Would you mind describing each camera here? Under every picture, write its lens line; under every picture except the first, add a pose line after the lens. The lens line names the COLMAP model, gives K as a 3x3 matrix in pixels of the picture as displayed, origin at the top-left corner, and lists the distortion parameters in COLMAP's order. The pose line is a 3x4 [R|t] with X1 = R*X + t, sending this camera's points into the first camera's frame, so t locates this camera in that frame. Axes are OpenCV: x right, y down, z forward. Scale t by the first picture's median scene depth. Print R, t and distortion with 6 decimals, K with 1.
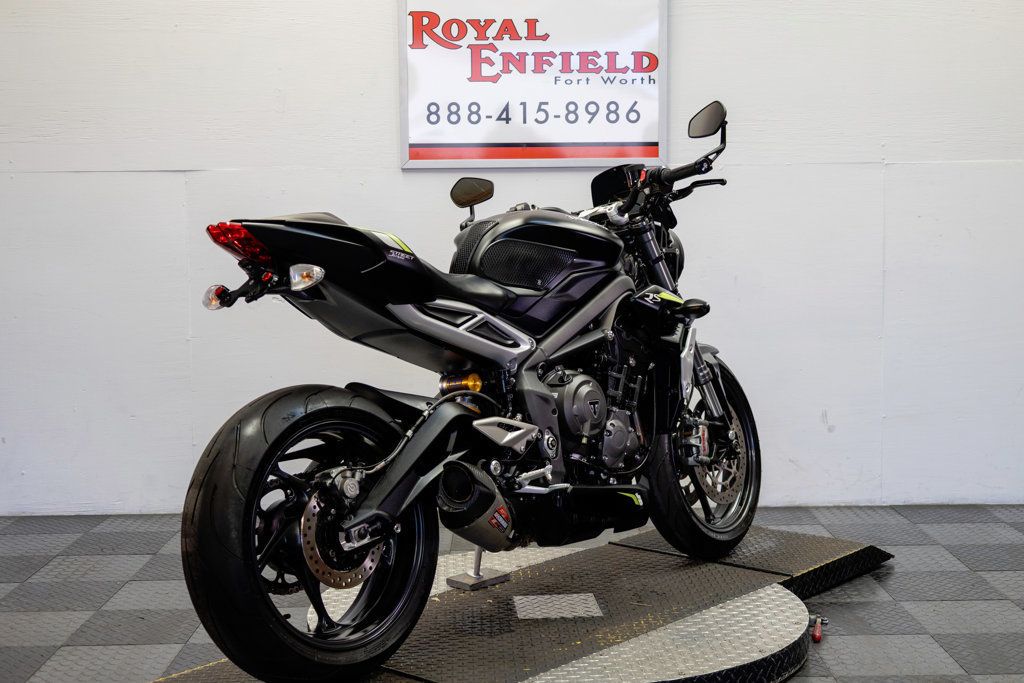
lens RADIAL K [[1417.2, 0, 512.0], [0, 1417.2, 341.5], [0, 0, 1]] dist [-0.012345, 0.055108]
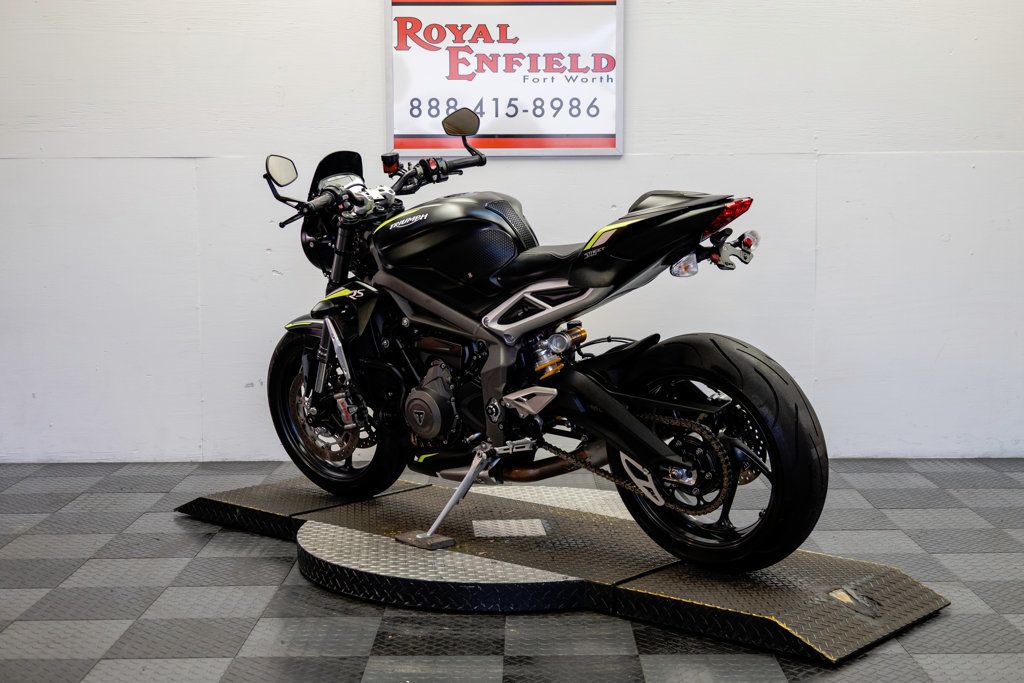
lens RADIAL K [[1473.0, 0, 518.8], [0, 1473.0, 343.9], [0, 0, 1]] dist [-0.004253, 0.049403]
pose [[0.999933, 0.005914, -0.009950, 0.039333], [-0.005865, 0.999971, 0.004884, 0.020685], [0.009979, -0.004825, 0.999939, -0.171917]]
